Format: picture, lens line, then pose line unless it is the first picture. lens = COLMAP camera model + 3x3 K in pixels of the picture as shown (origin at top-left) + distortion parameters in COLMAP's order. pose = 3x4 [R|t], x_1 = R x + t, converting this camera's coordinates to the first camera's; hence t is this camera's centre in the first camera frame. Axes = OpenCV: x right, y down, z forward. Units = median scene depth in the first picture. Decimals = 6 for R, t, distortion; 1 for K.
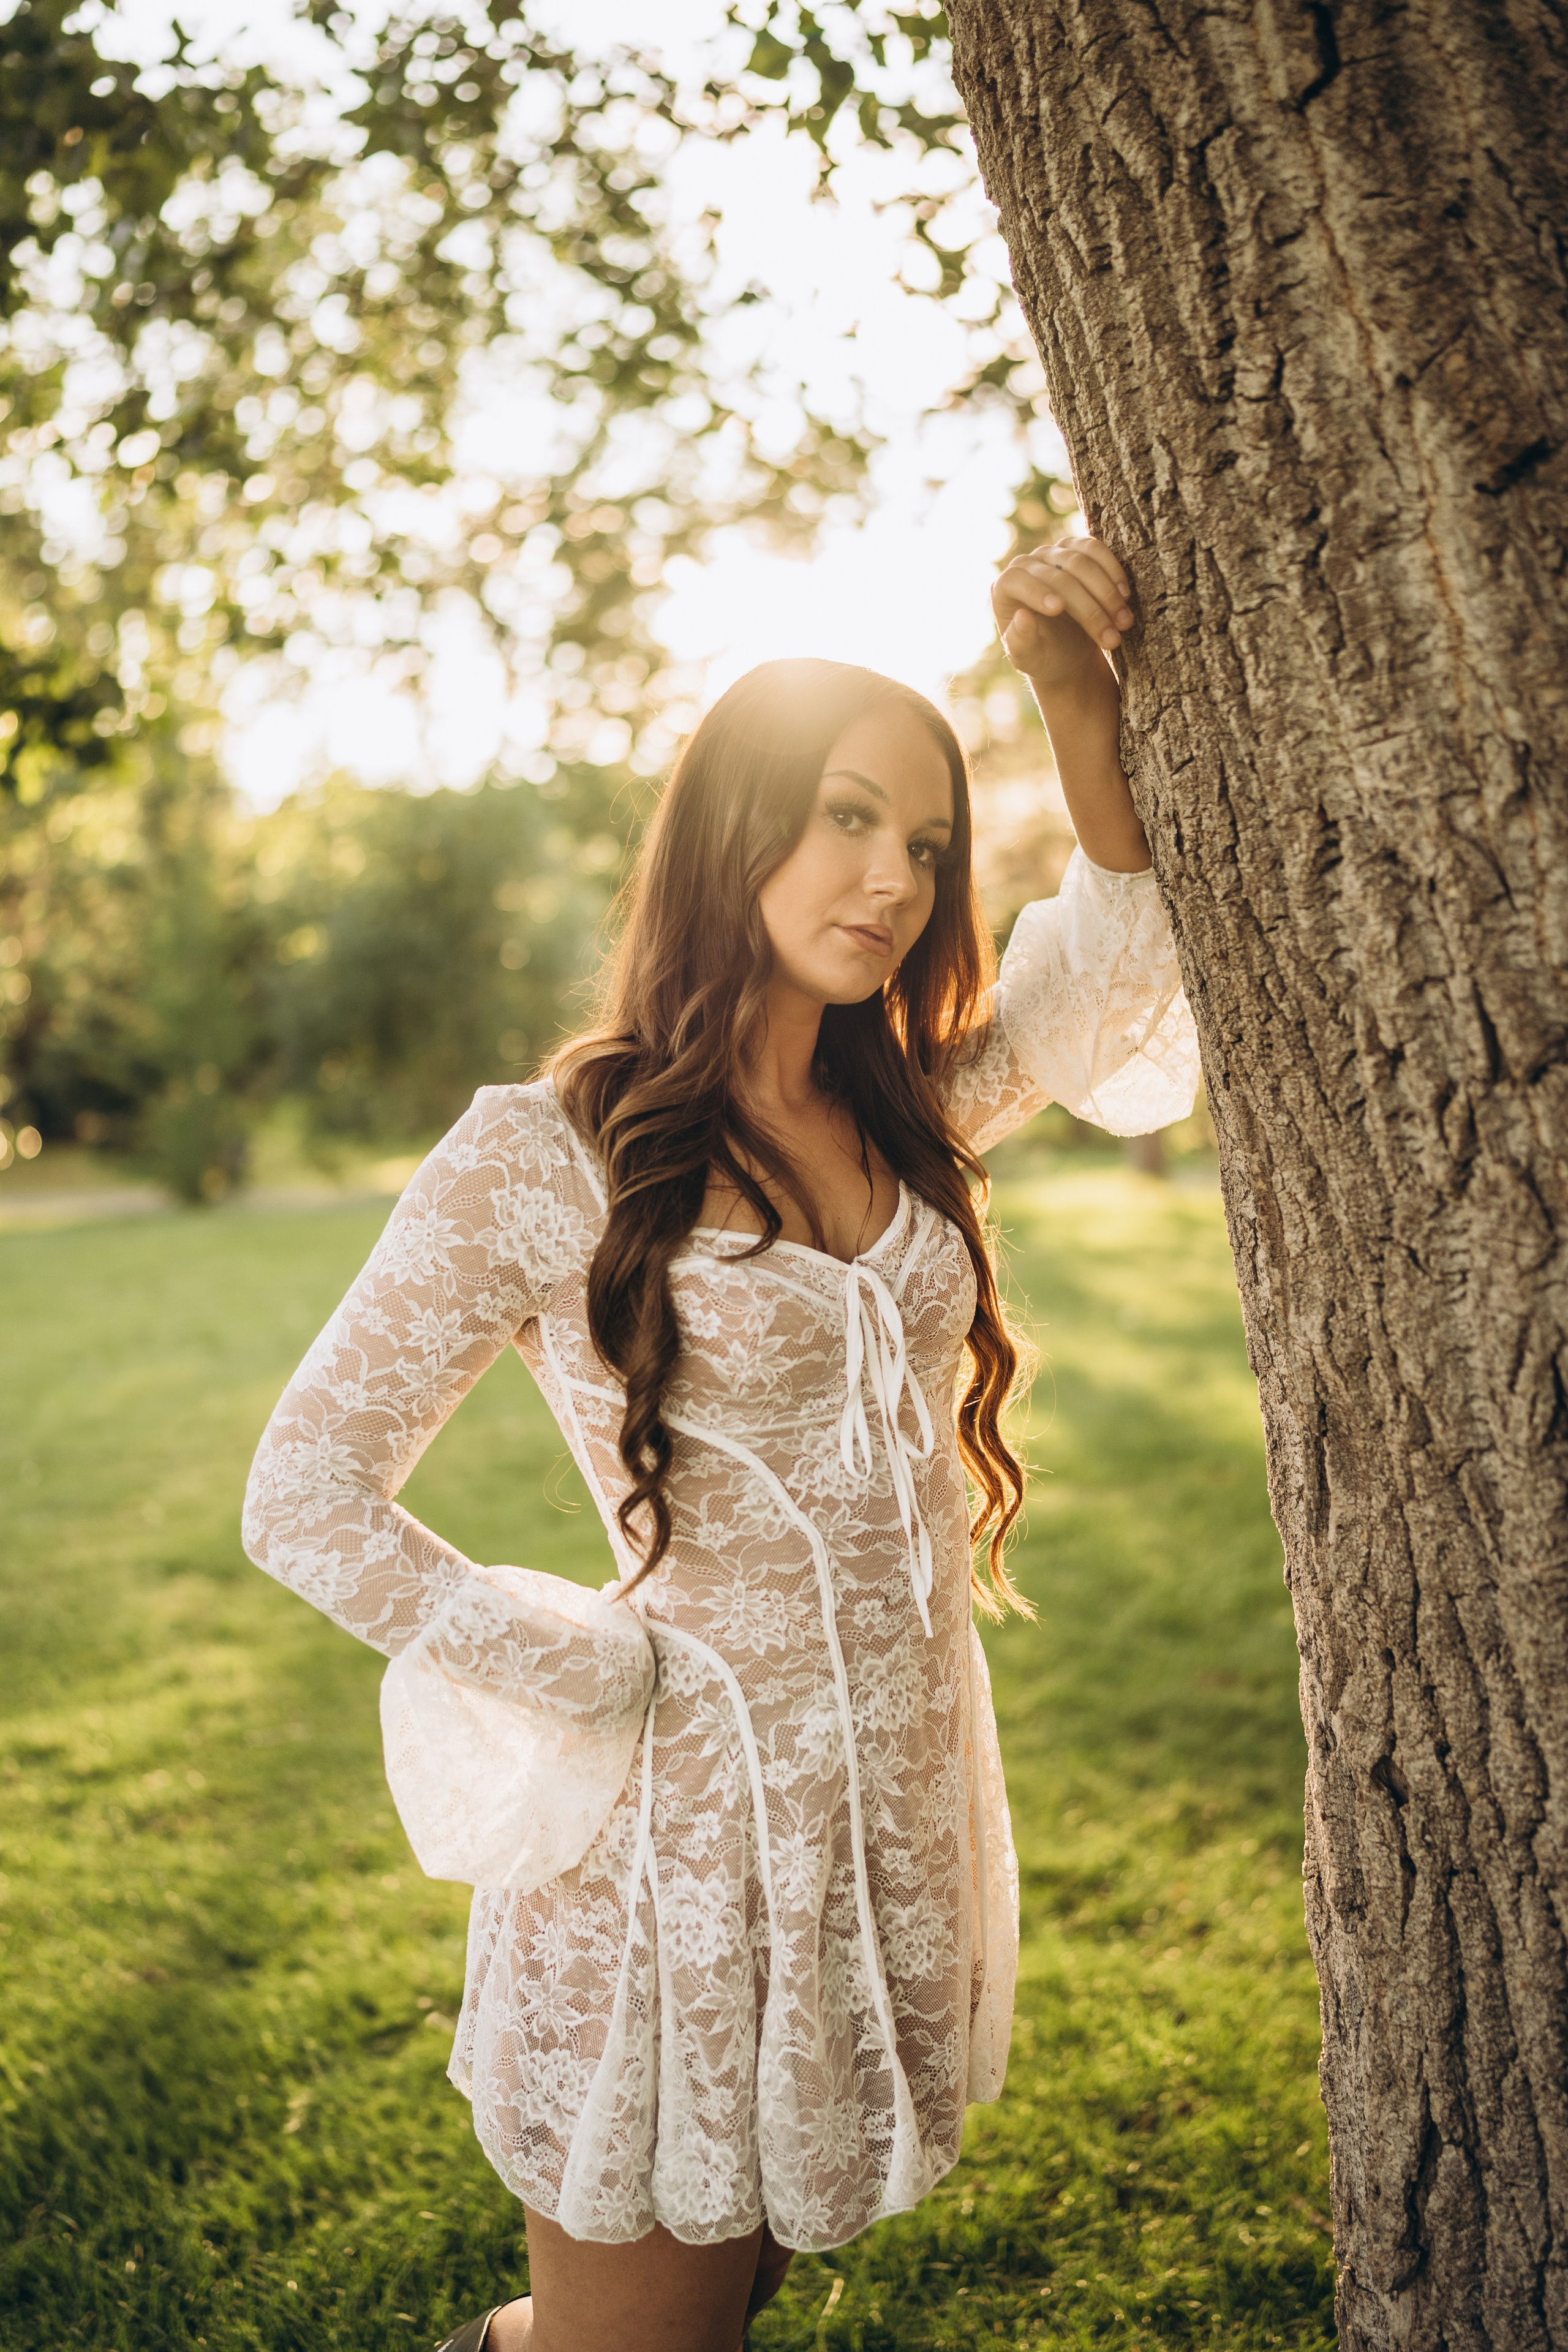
lens RADIAL K [[2315.5, 0, 784.0], [0, 2315.5, 1176.0], [0, 0, 1]] dist [0.015012, 0.012417]
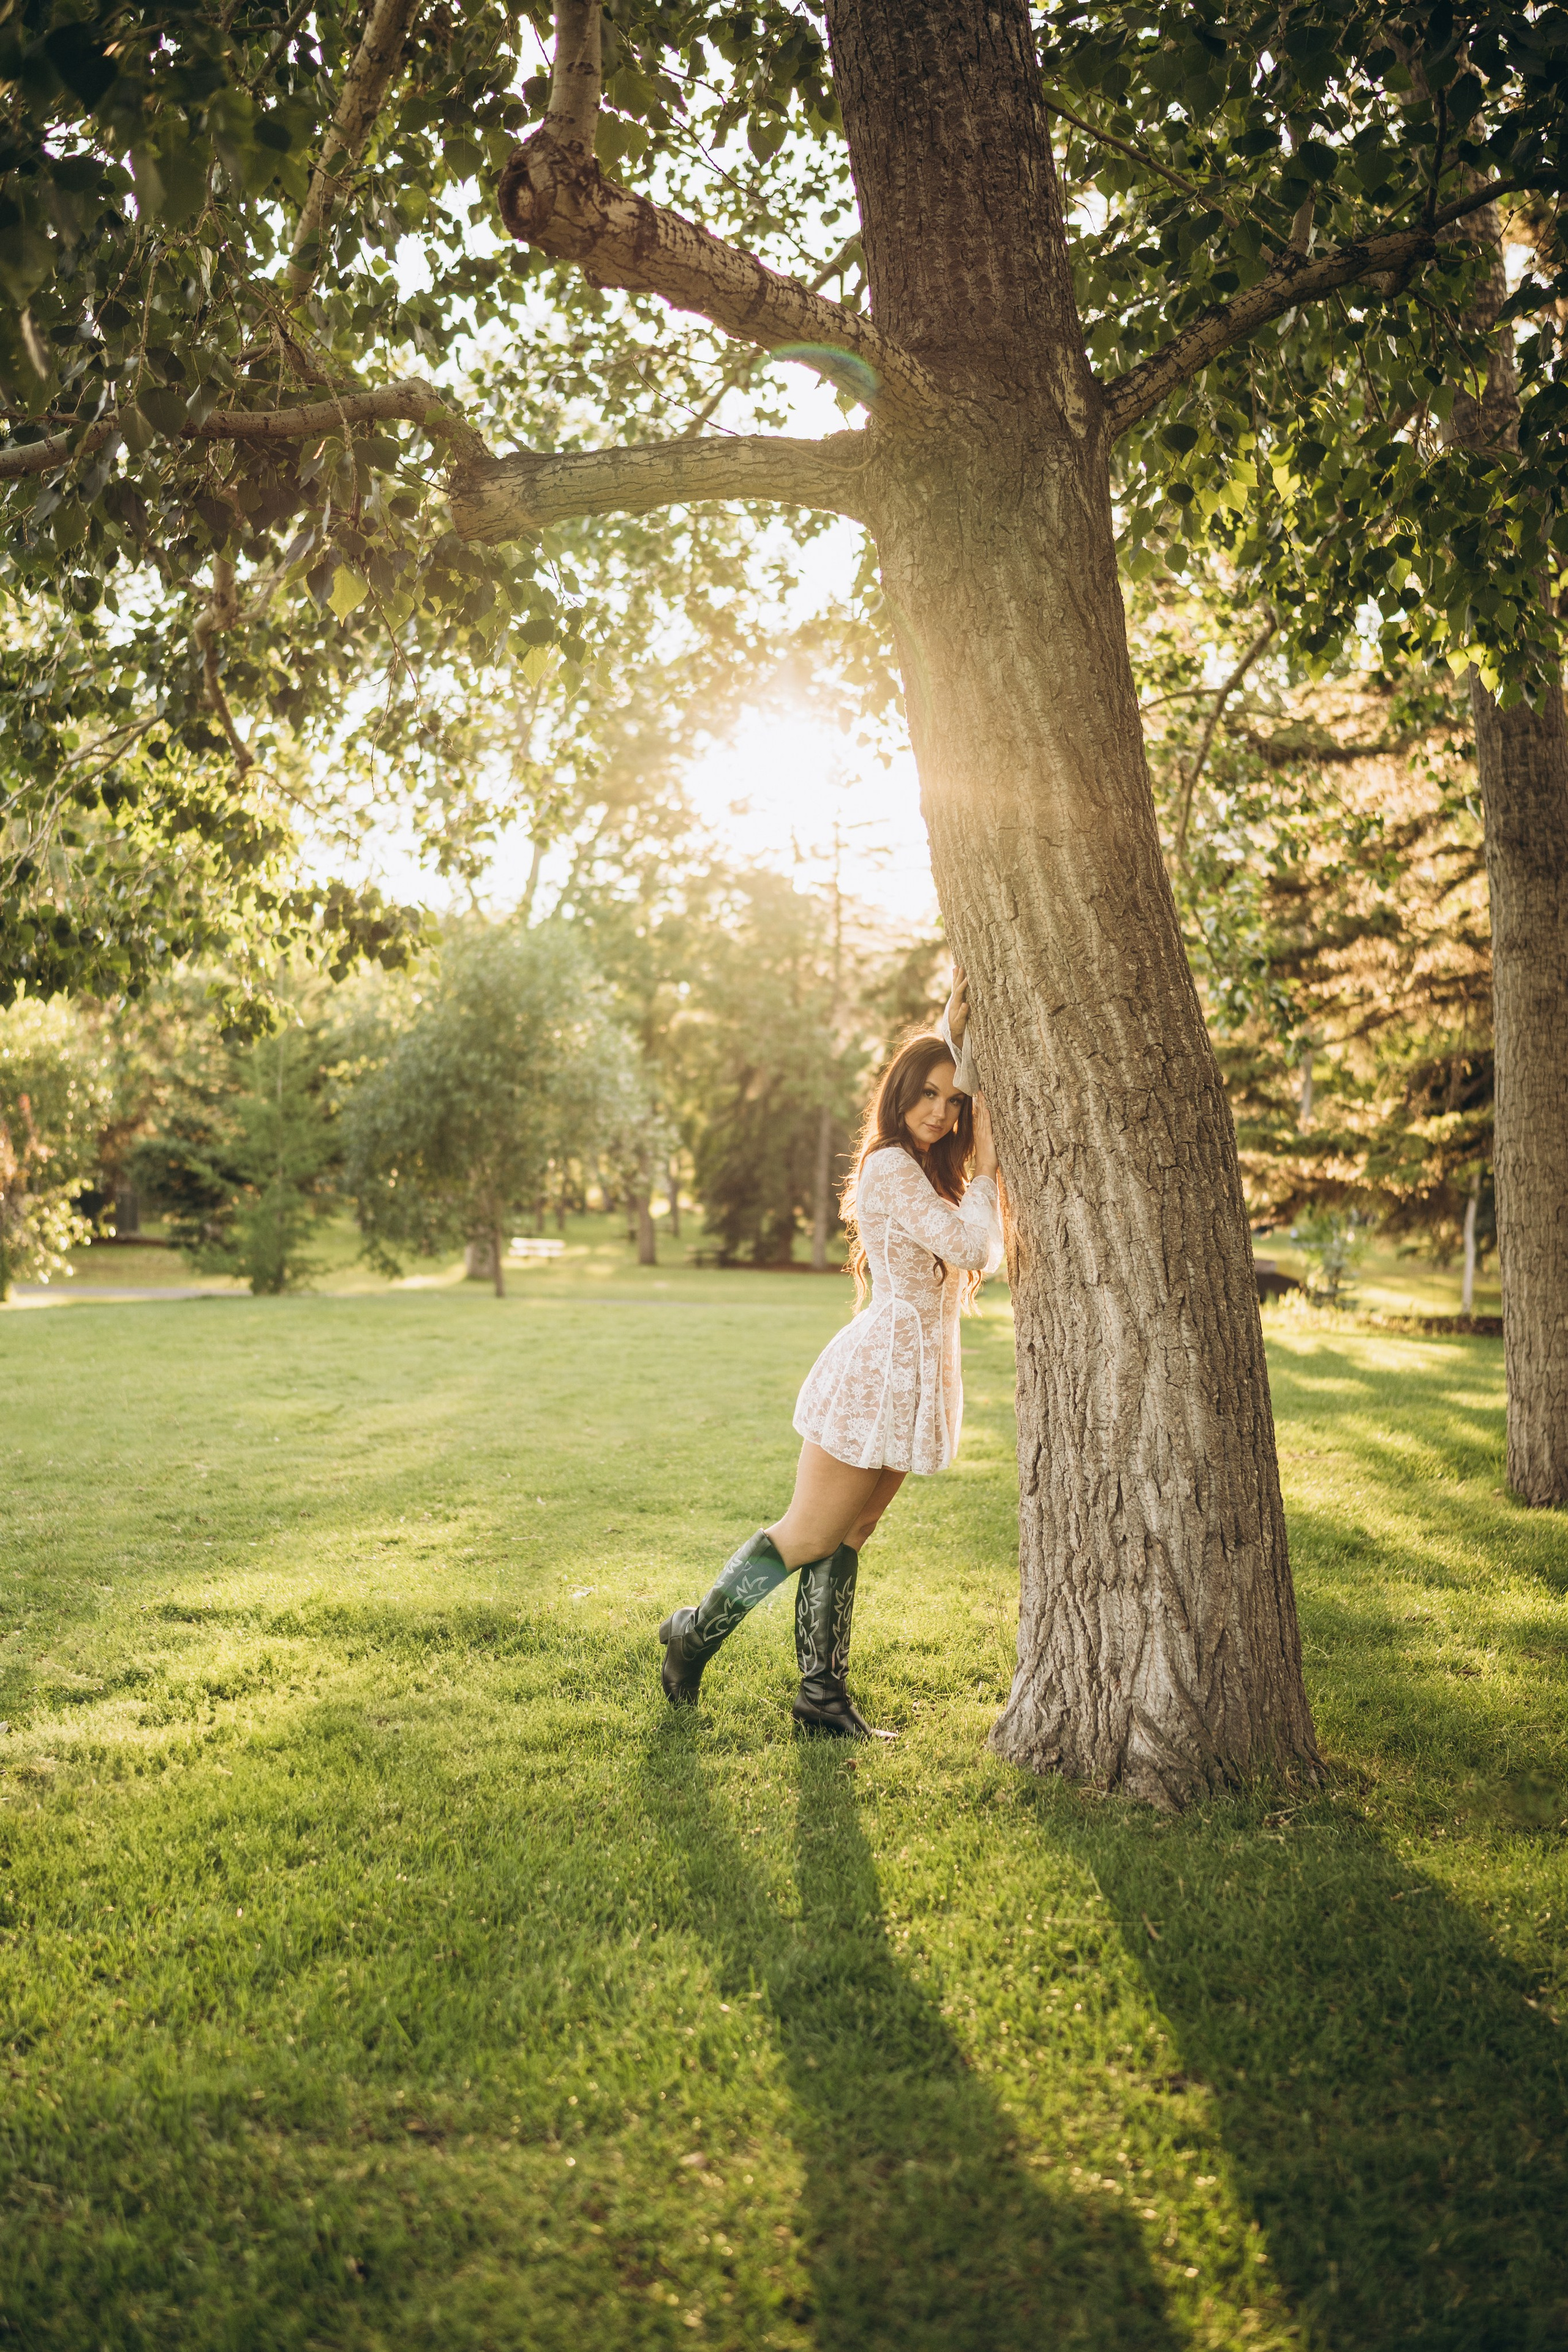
lens RADIAL K [[2315.5, 0, 784.0], [0, 2315.5, 1176.0], [0, 0, 1]] dist [0.015012, 0.012417]
pose [[0.999119, 0.041951, 0.000972, -0.150475], [-0.041823, 0.997430, -0.058170, 0.228082], [-0.003410, 0.058078, 0.998306, -2.780872]]
